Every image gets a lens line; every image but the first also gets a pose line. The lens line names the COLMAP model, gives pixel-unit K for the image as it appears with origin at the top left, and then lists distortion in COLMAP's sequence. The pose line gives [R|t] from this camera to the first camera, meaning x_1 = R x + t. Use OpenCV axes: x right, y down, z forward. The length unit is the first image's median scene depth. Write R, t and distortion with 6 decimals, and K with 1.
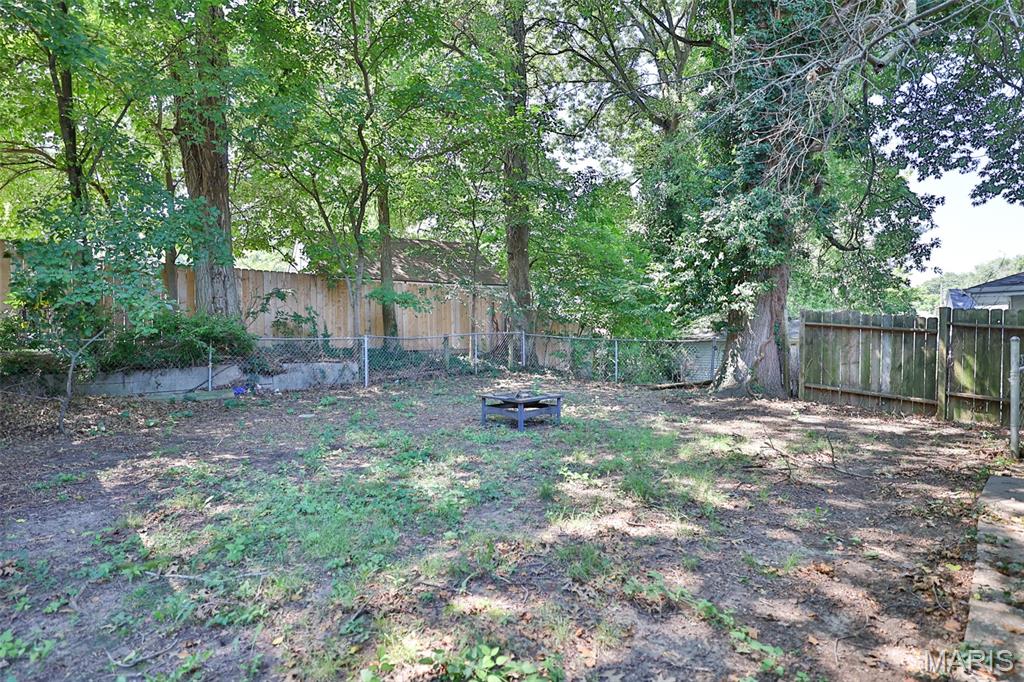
lens RADIAL K [[528.0, 0, 512.0], [0, 528.0, 341.0], [0, 0, 1]] dist [-0.041367, 0.023526]
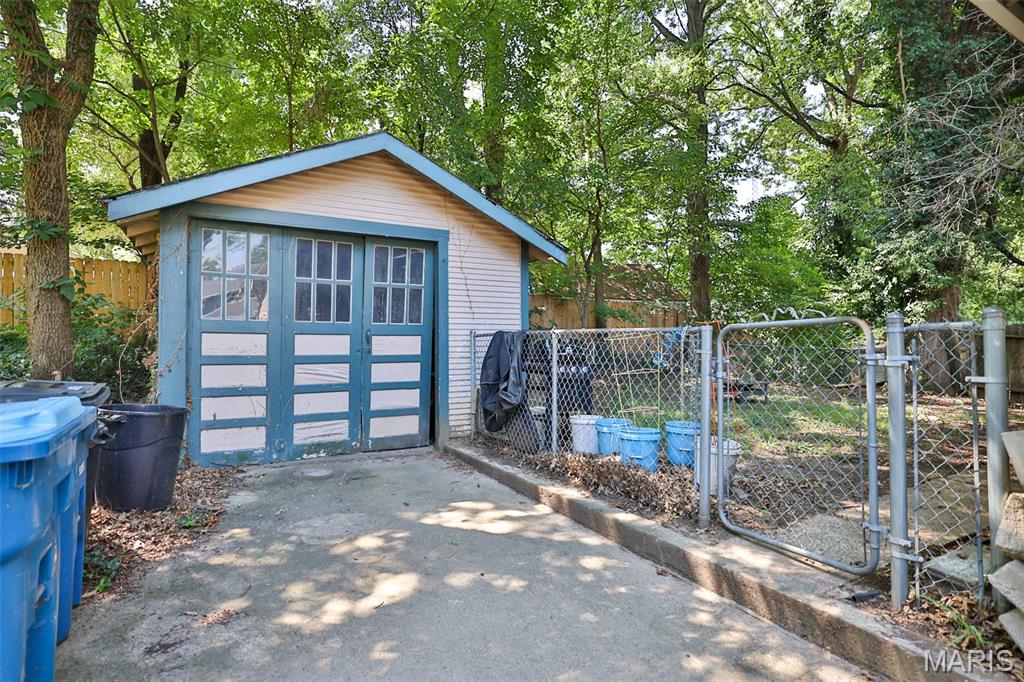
lens RADIAL K [[528.0, 0, 512.0], [0, 528.0, 341.0], [0, 0, 1]] dist [-0.041367, 0.023526]
pose [[0.967995, 0.010116, -0.250766, -0.067610], [-0.015240, 0.999713, -0.018500, 0.007879], [0.250507, 0.021729, 0.967871, -0.167053]]
